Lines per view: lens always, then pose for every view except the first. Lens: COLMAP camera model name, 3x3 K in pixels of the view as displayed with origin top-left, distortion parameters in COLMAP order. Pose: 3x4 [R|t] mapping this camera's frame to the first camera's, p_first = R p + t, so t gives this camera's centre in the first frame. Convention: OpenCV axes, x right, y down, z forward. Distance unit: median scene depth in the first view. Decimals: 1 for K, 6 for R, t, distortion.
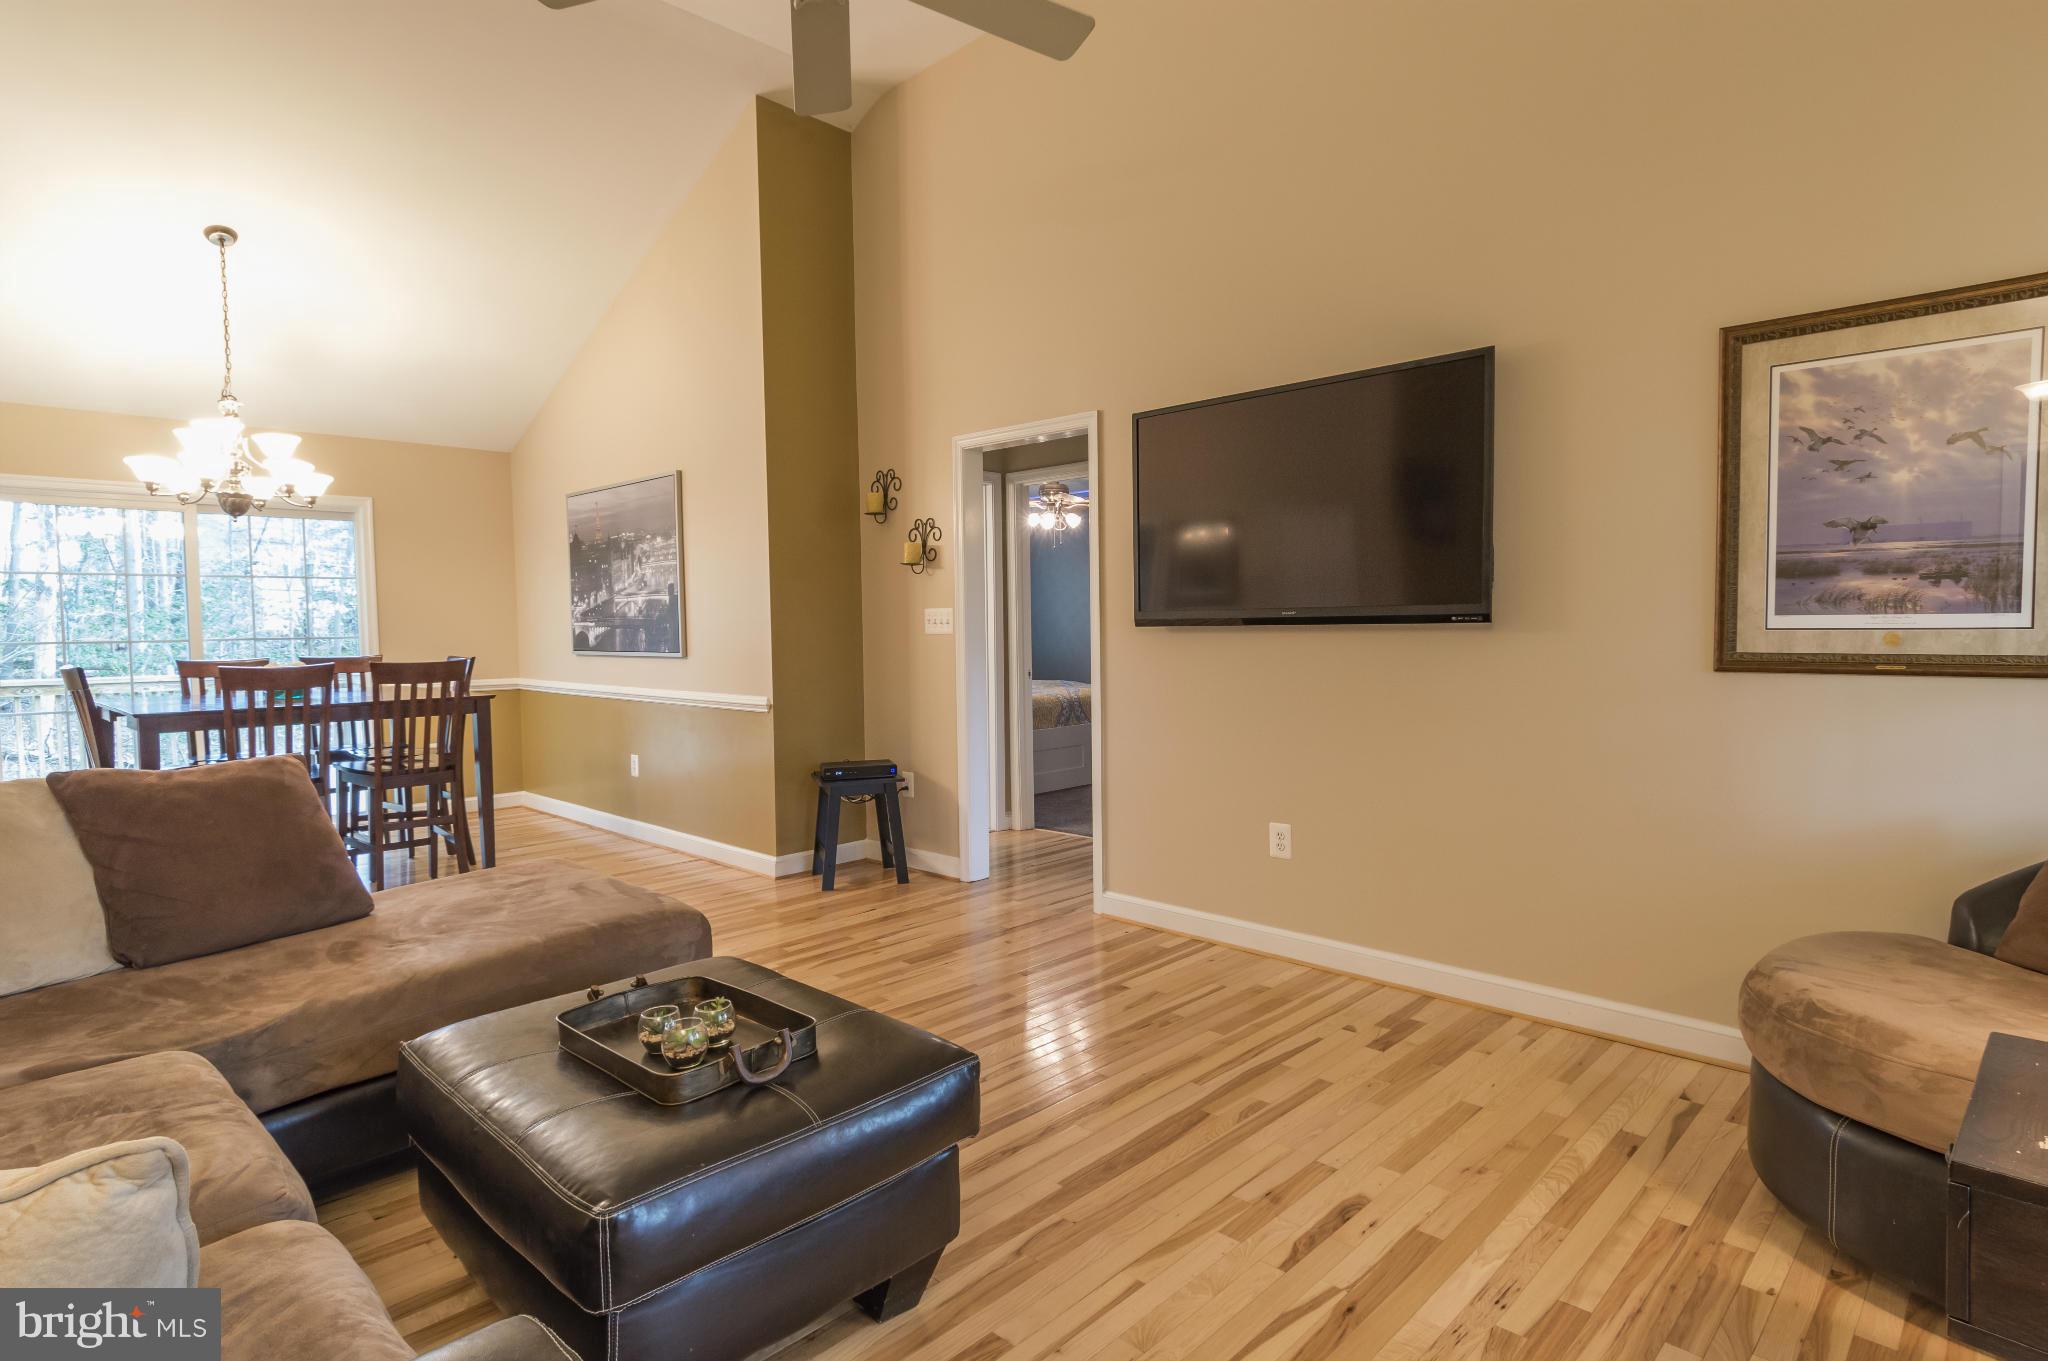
lens RADIAL K [[1077.6, 0, 1024.0], [0, 1077.6, 680.5], [0, 0, 1]] dist [0.034323, -0.019845]
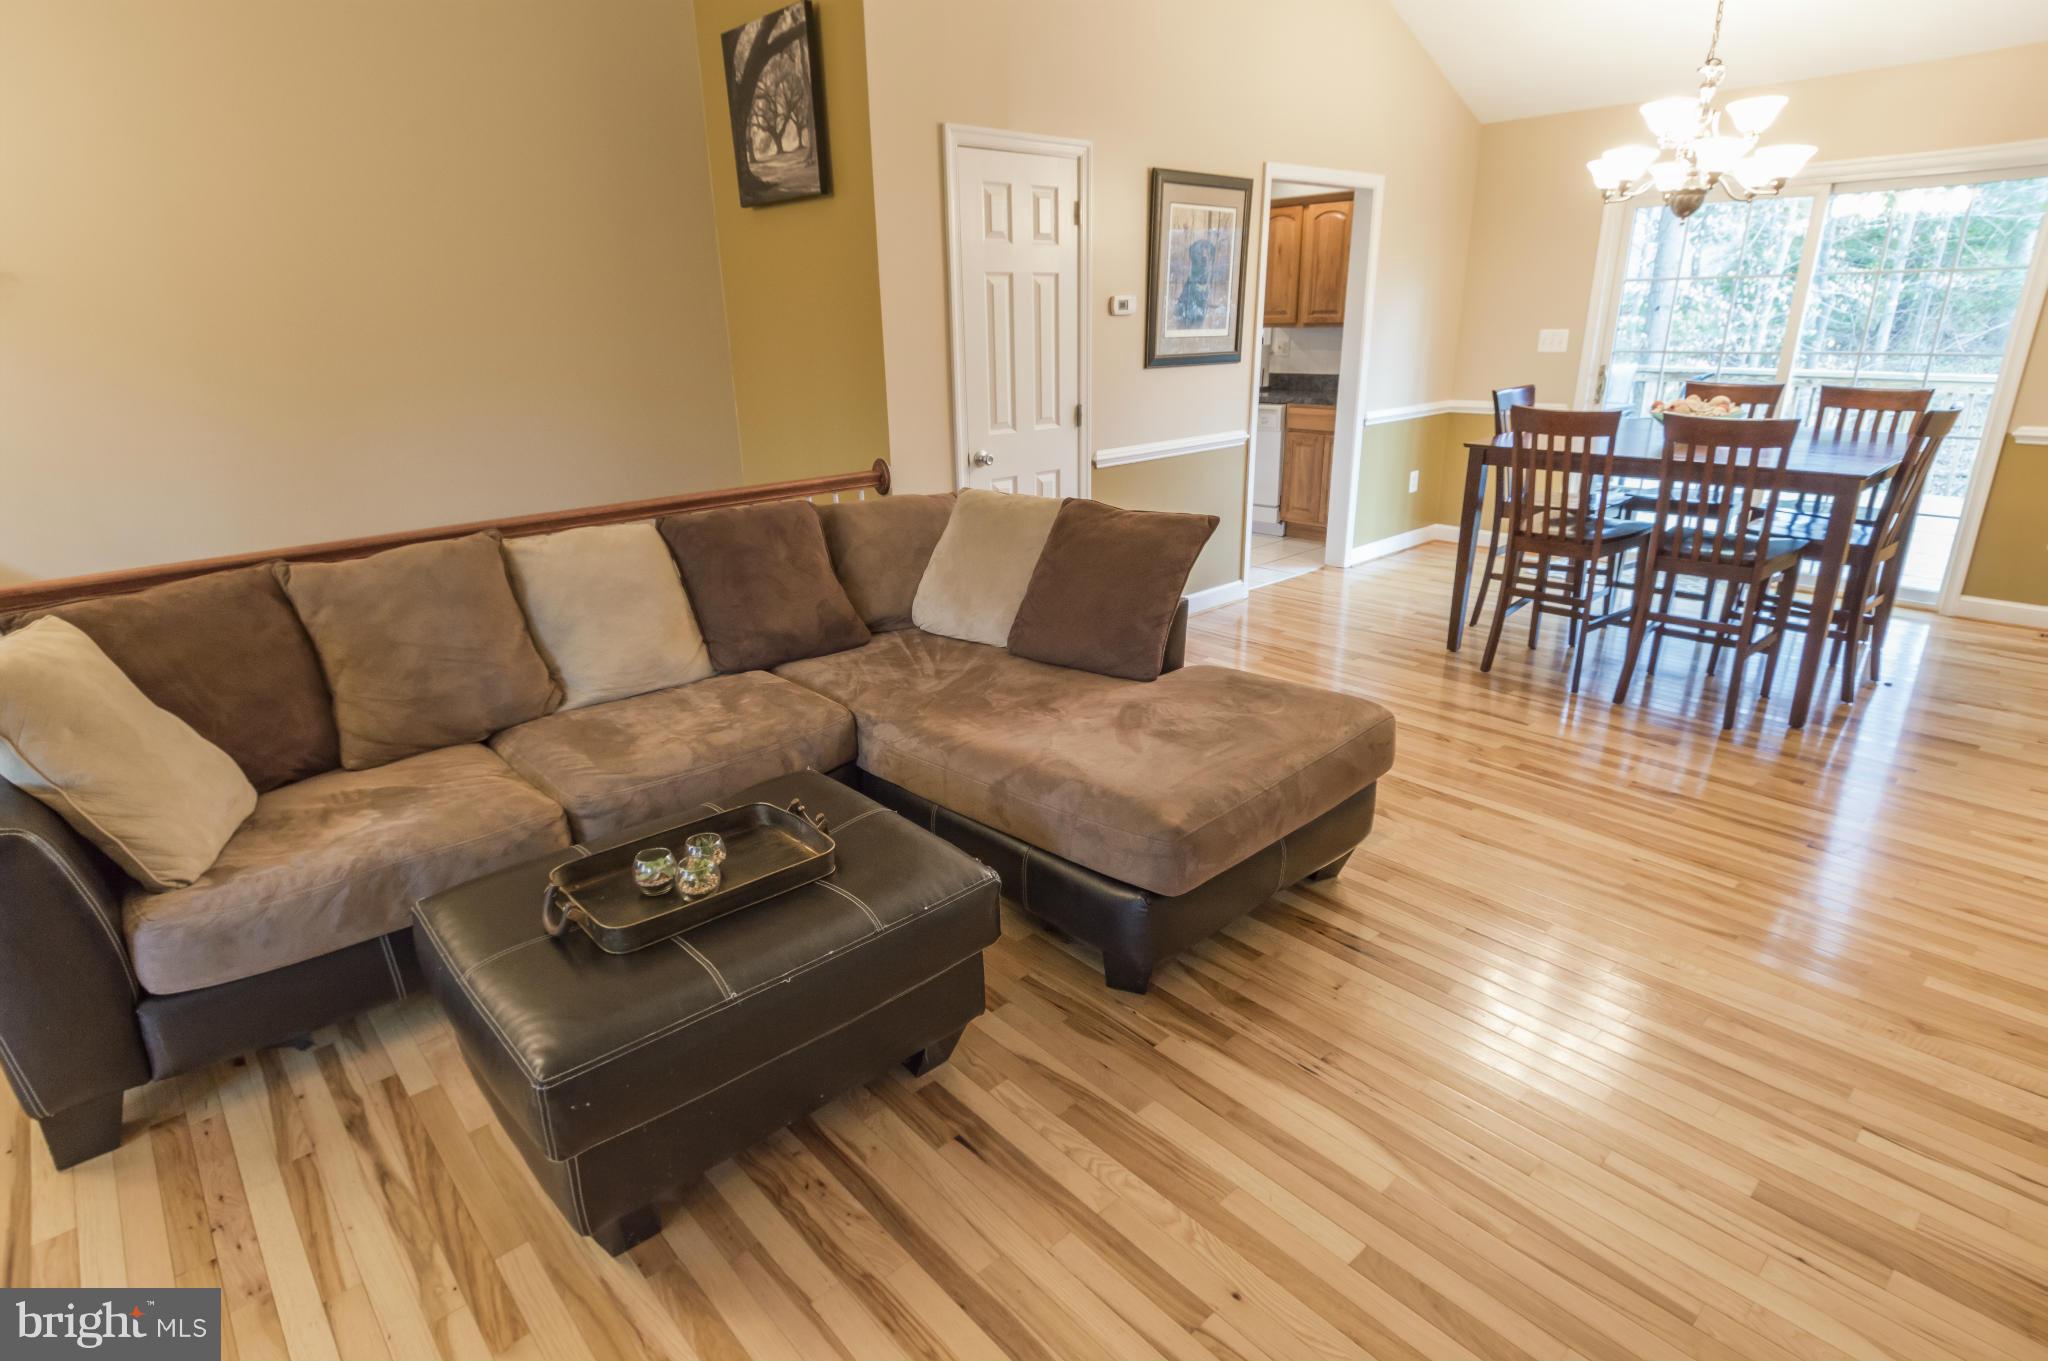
lens RADIAL K [[1077.6, 0, 1024.0], [0, 1077.6, 680.5], [0, 0, 1]] dist [0.034323, -0.019845]
pose [[-0.060771, 0.333103, -0.940930, 0.231981], [-0.045354, 0.940777, 0.335978, -0.075529], [0.997121, 0.063093, -0.042065, 0.558303]]
